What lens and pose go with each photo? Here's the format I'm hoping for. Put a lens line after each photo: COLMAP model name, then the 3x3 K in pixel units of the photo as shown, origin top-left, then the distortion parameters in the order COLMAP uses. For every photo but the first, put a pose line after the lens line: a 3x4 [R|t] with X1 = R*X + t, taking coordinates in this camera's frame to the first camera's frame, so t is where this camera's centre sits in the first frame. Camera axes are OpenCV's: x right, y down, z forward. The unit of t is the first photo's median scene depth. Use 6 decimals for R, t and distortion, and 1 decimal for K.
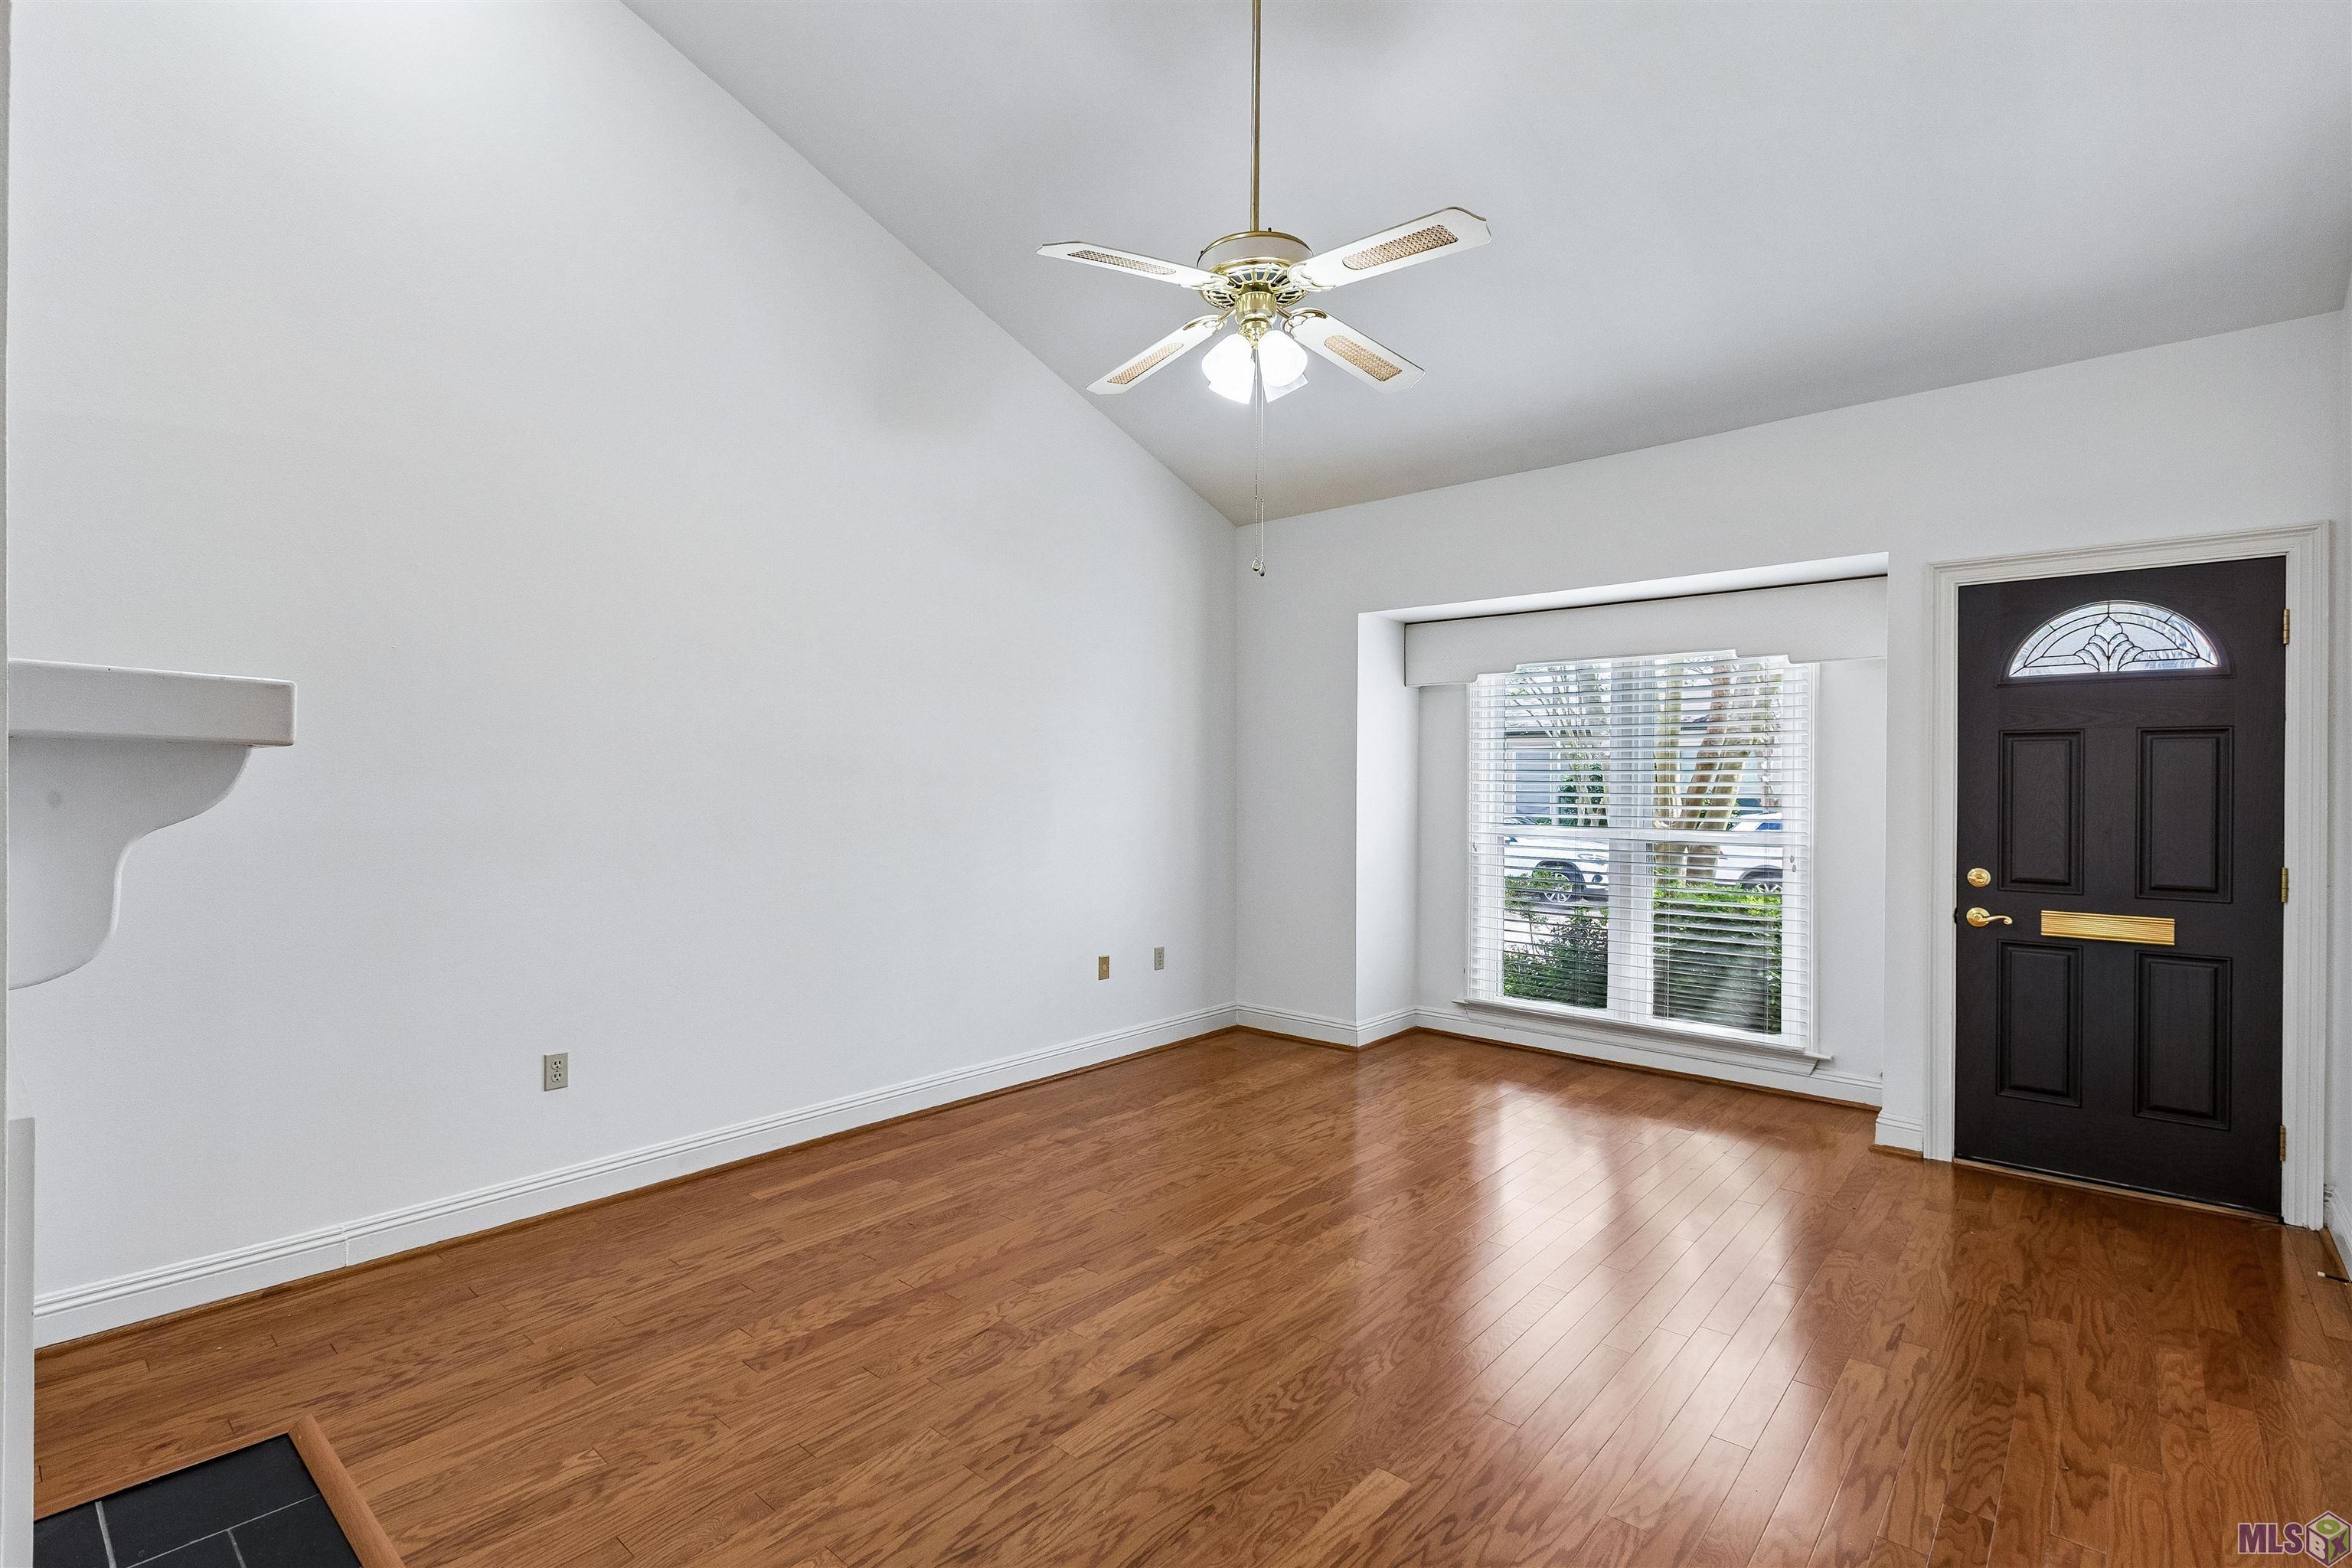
lens RADIAL K [[1073.8, 0, 1168.1], [0, 1073.8, 799.7], [0, 0, 1]] dist [0.002913, 0.000476]
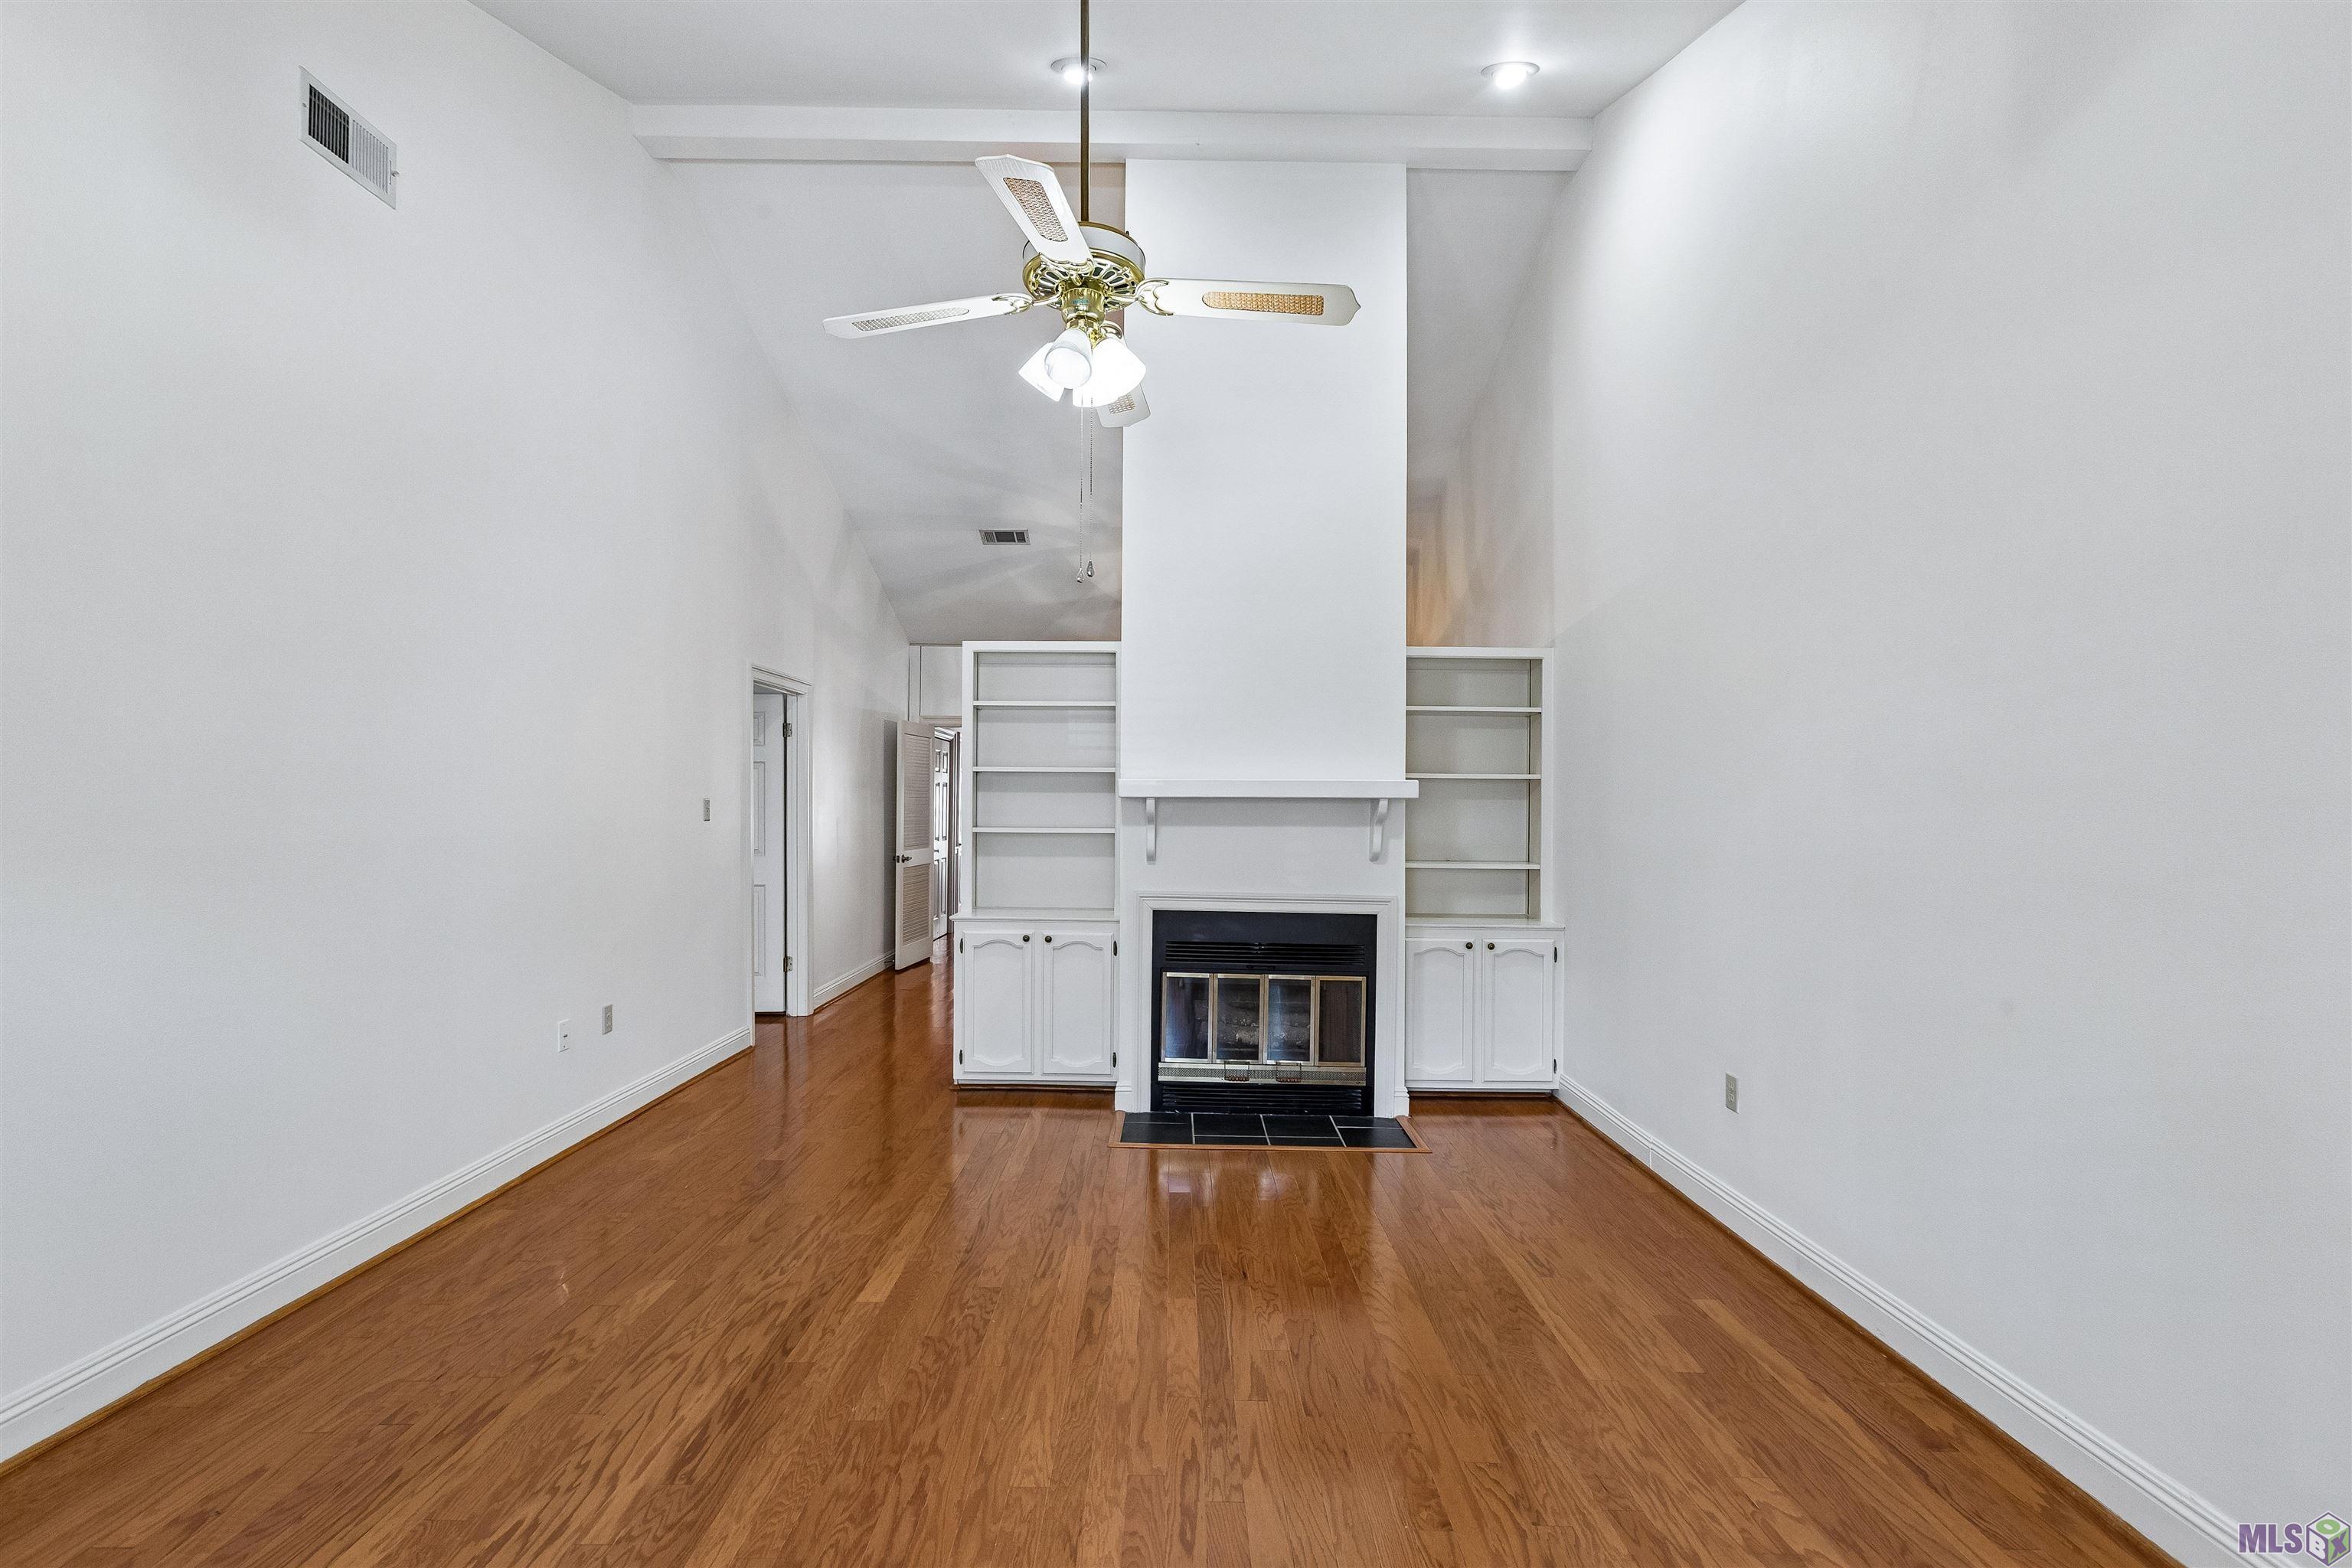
lens RADIAL K [[1073.8, 0, 1168.1], [0, 1073.8, 799.7], [0, 0, 1]] dist [0.002913, 0.000476]
pose [[-0.754715, -0.013588, -0.655912, 0.568792], [-0.019714, 0.999804, 0.001972, -0.021685], [0.655757, 0.014418, -0.754834, 1.552500]]
